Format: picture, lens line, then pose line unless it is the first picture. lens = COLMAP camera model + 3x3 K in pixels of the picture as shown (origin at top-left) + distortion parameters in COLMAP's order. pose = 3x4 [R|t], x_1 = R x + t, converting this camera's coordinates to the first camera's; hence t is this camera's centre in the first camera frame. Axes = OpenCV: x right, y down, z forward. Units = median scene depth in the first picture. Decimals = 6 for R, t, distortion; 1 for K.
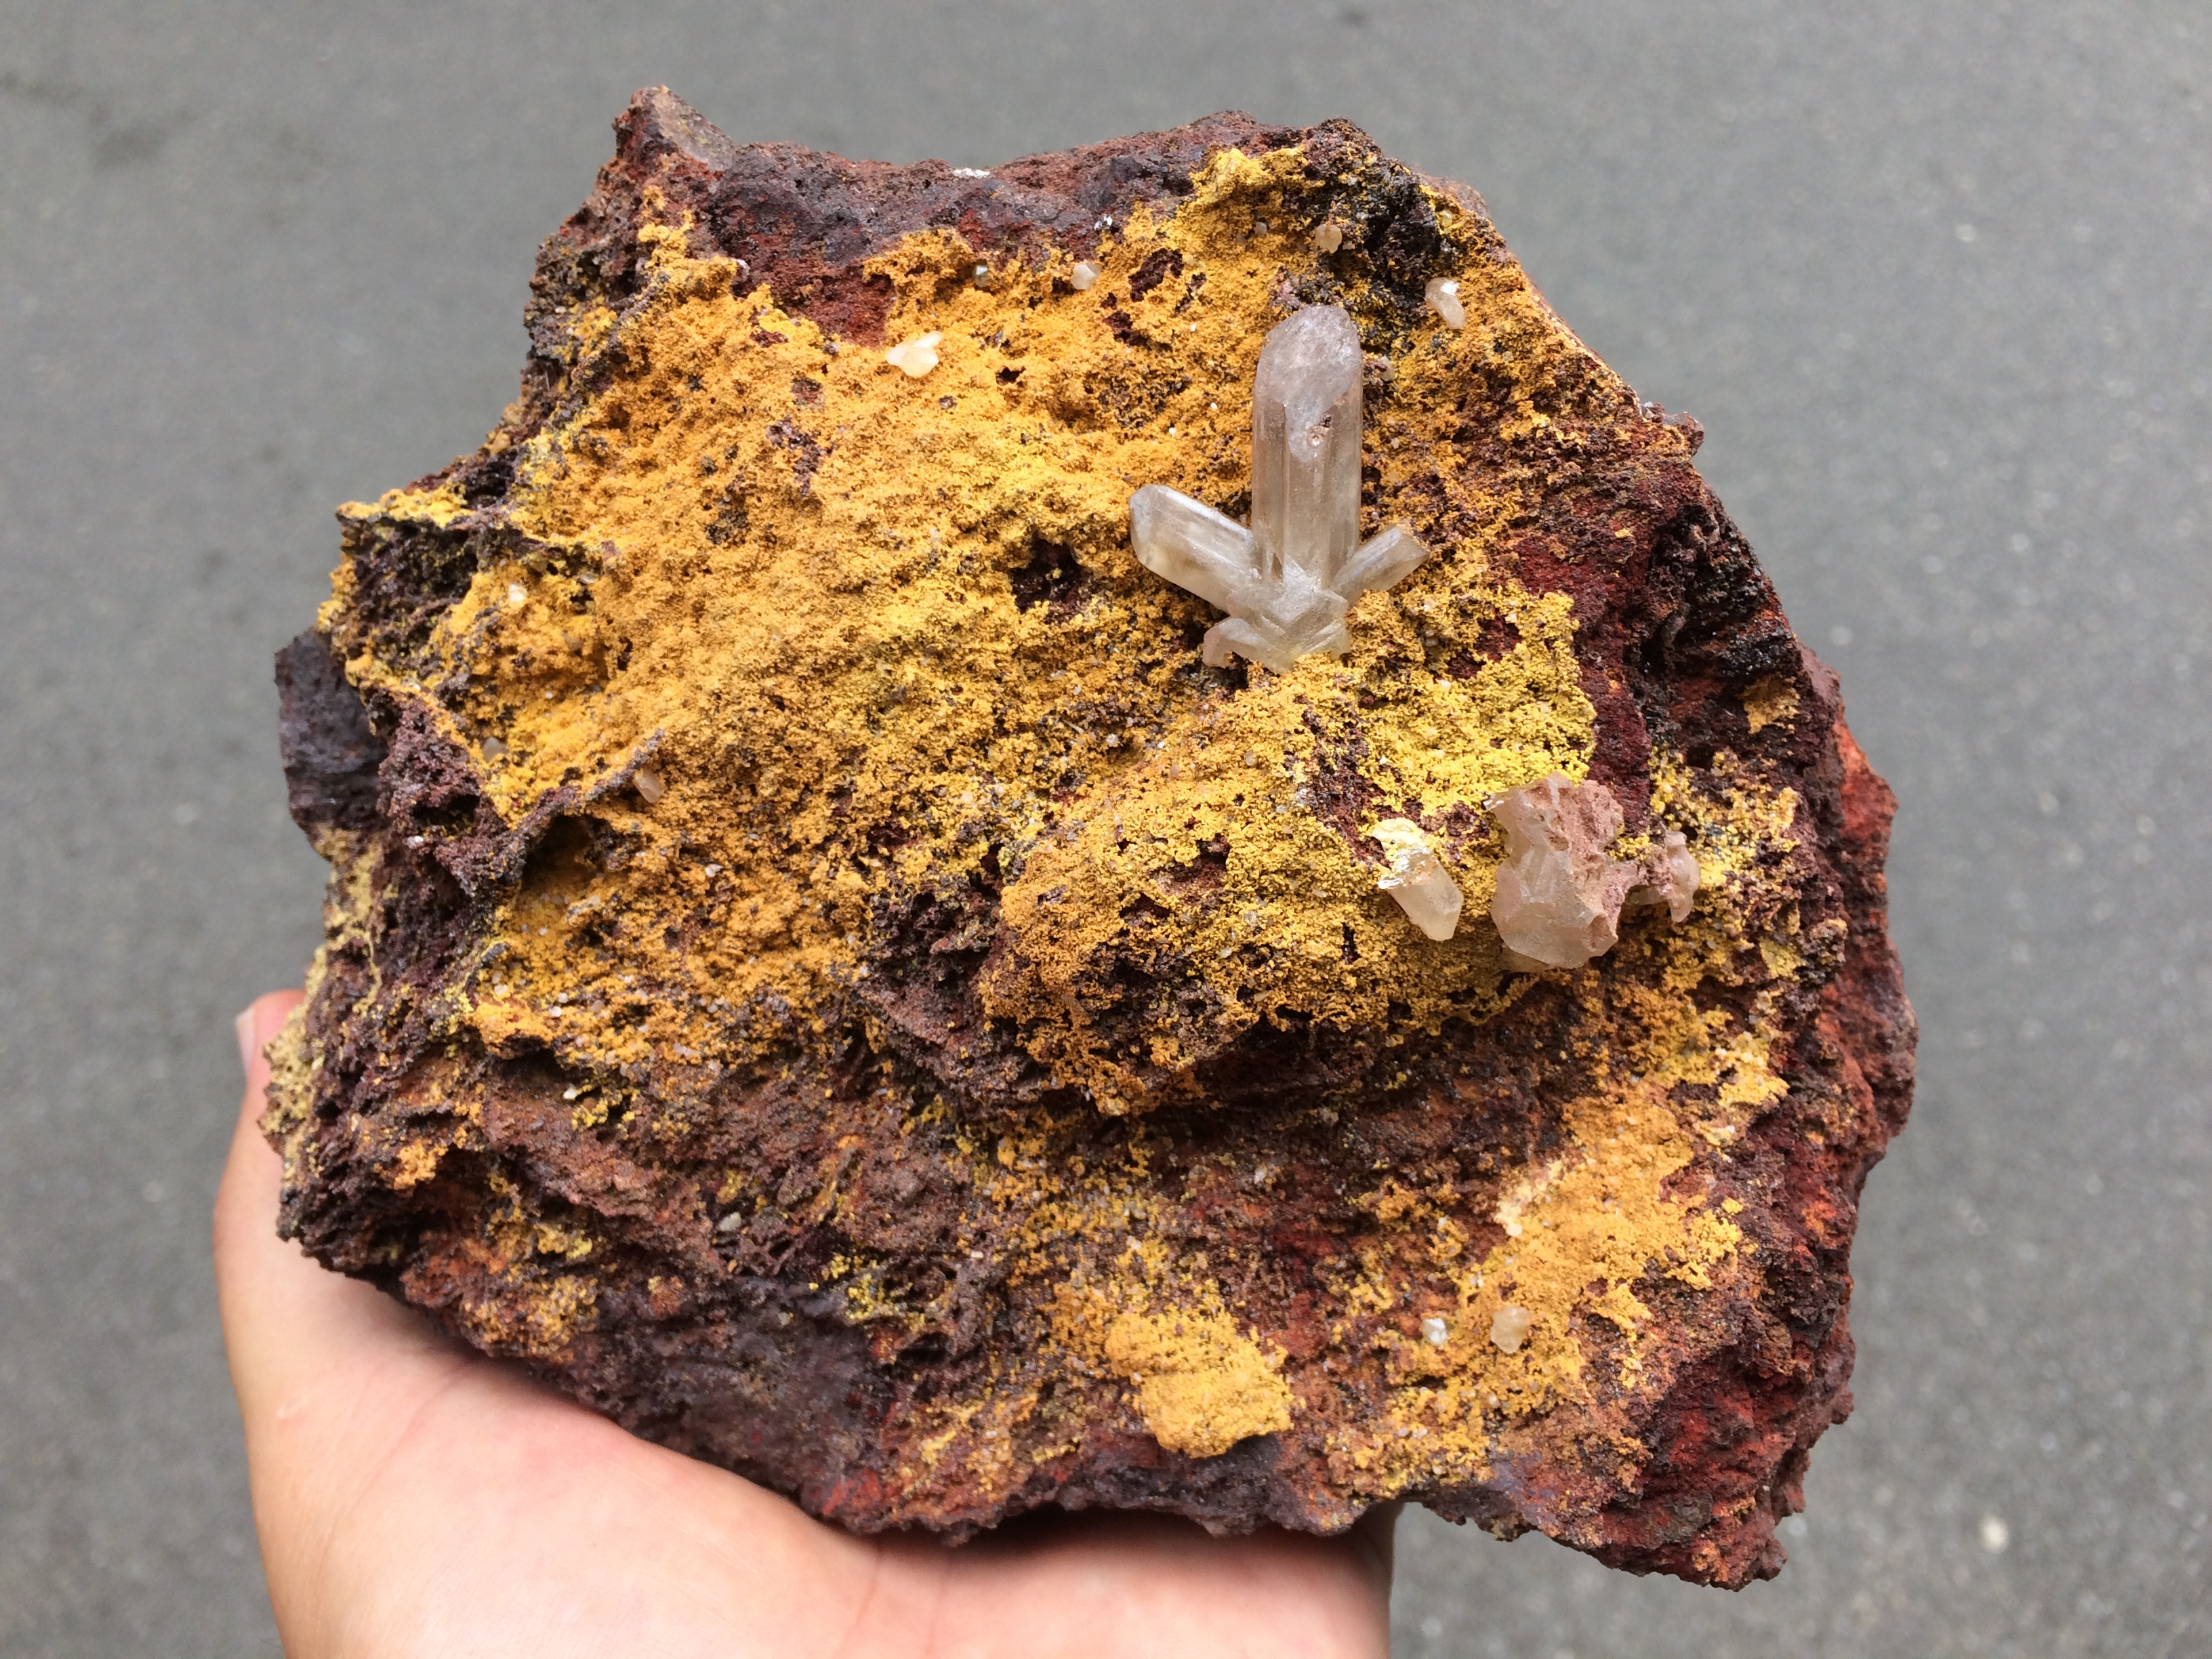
lens RADIAL K [[1975.8, 0, 1074.3], [0, 1975.8, 811.1], [0, 0, 1]] dist [0.043244, -0.127718]
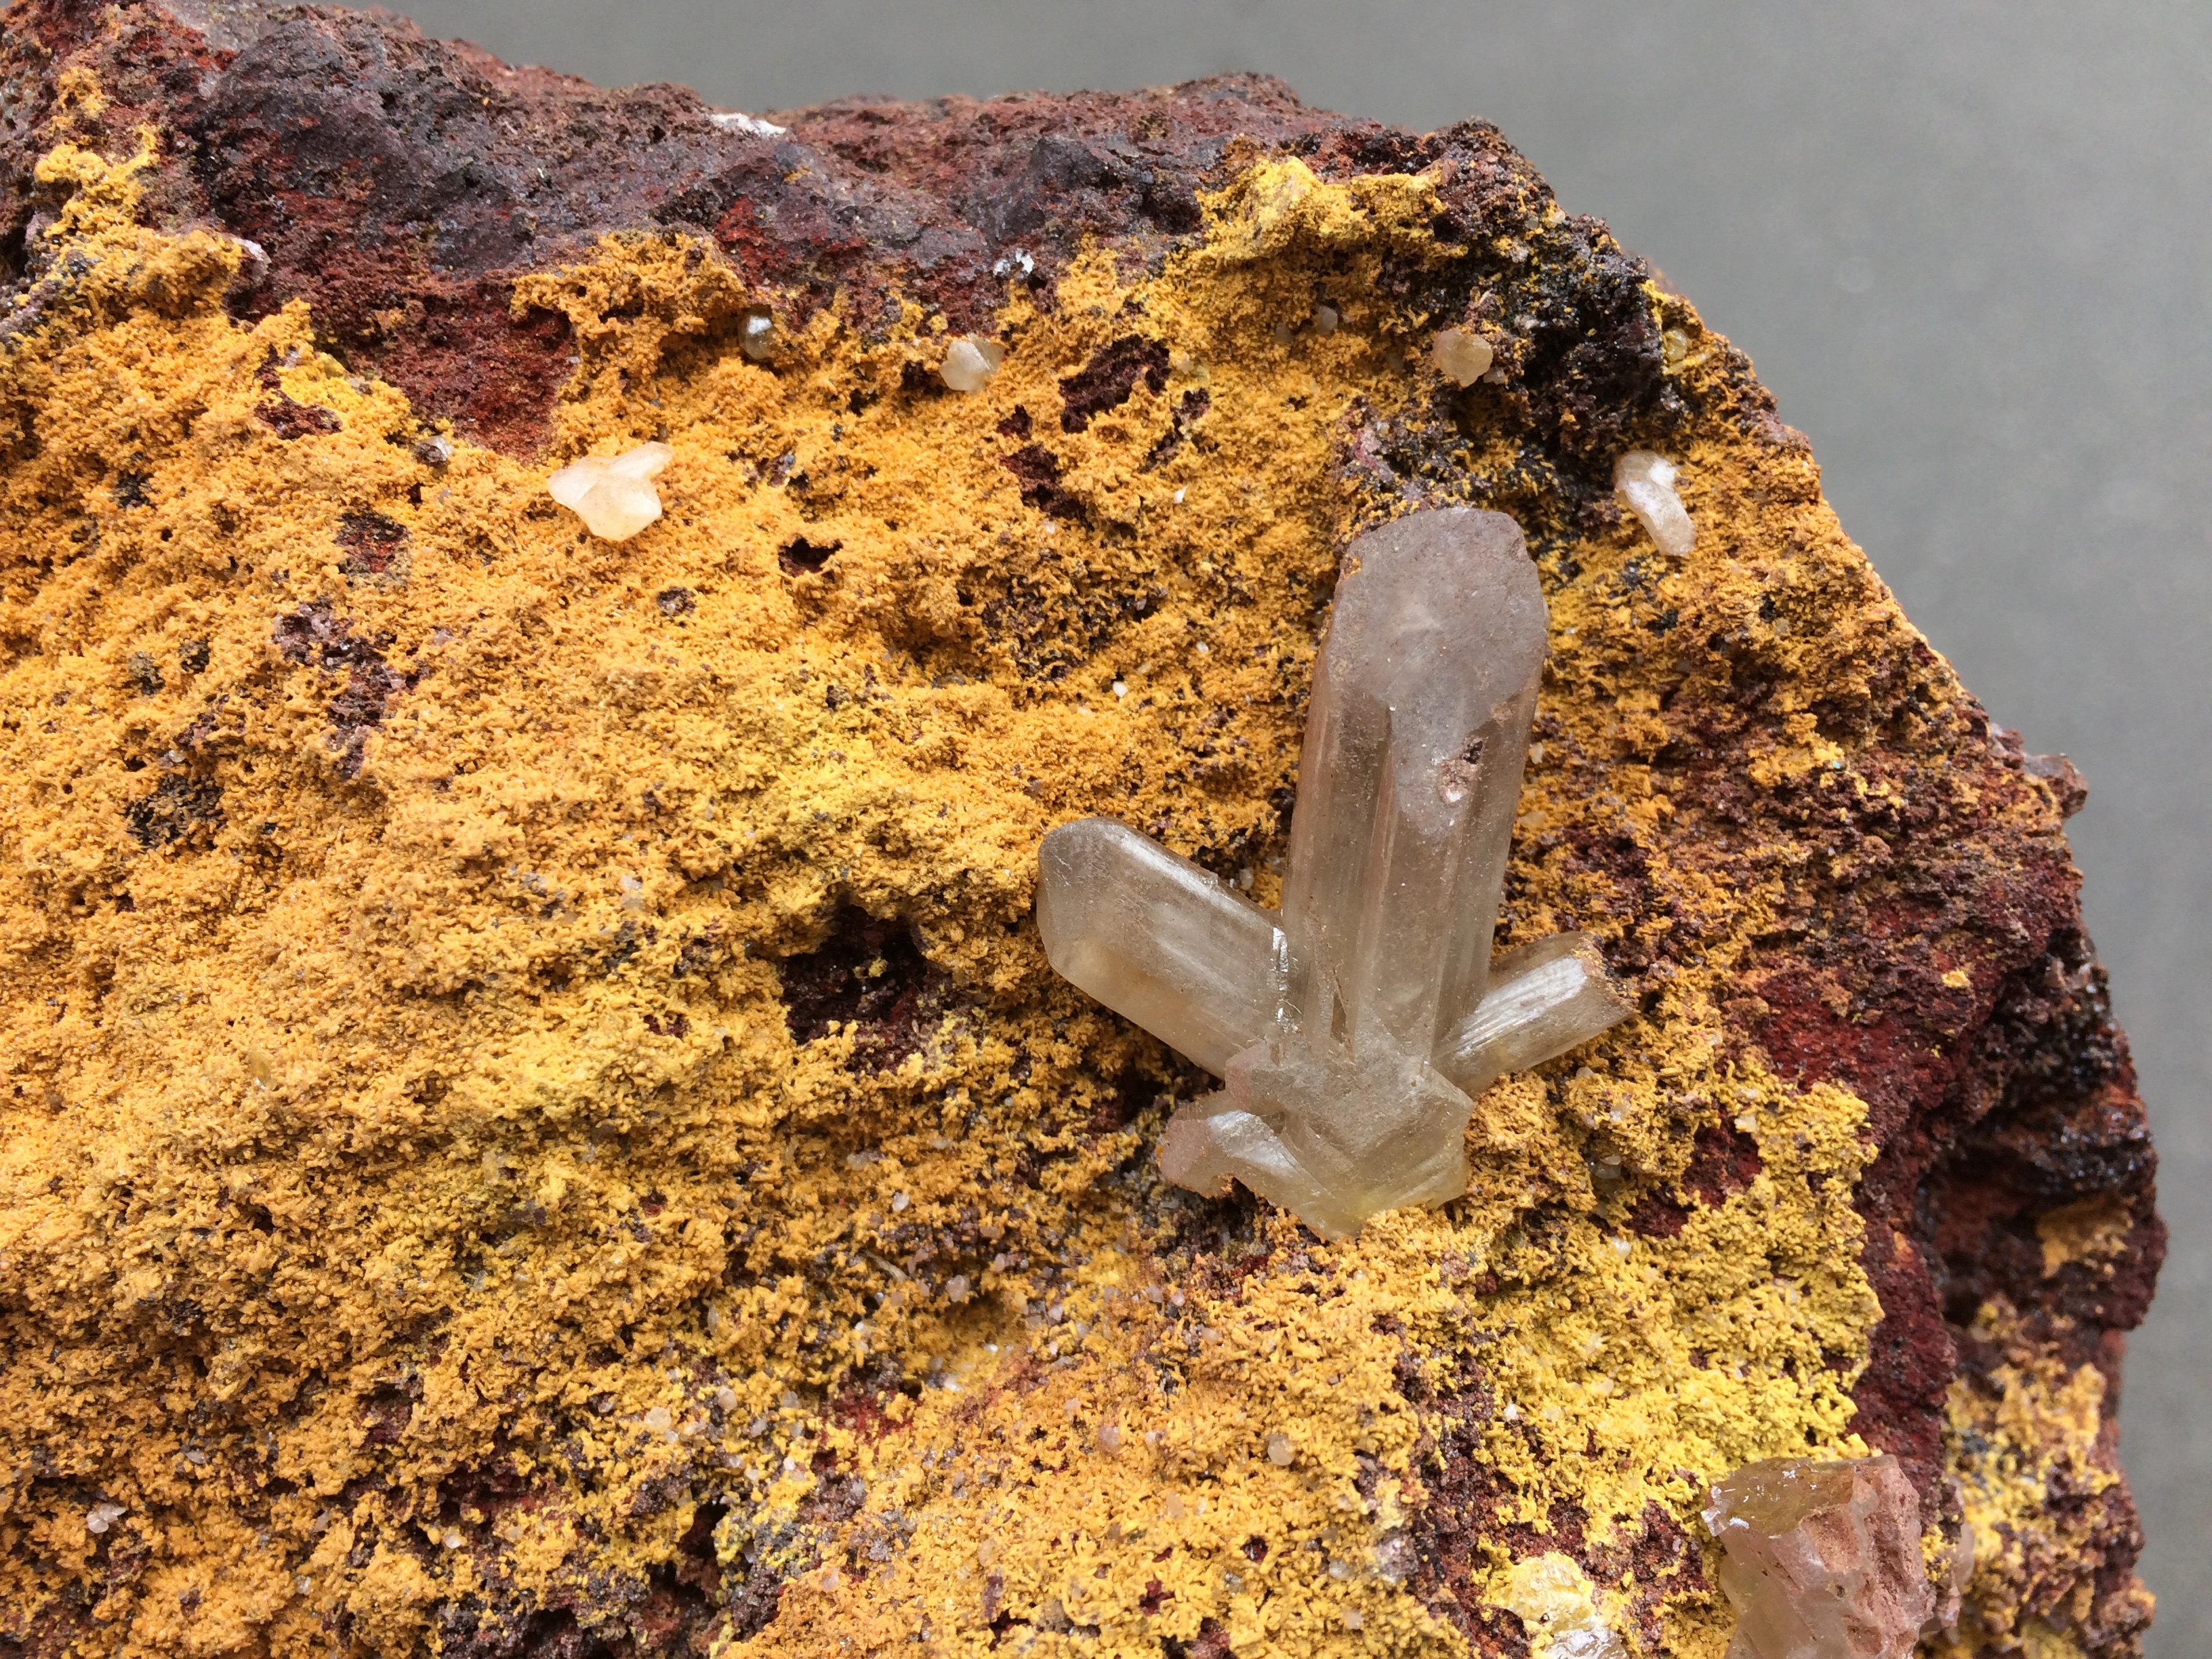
lens RADIAL K [[1975.8, 0, 1102.0], [0, 1975.8, 767.6], [0, 0, 1]] dist [0.043244, -0.127718]
pose [[0.977732, 0.069201, 0.198119, -0.055120], [-0.073798, 0.997146, 0.015904, -0.181415], [-0.196453, -0.030171, 0.980049, 0.504412]]
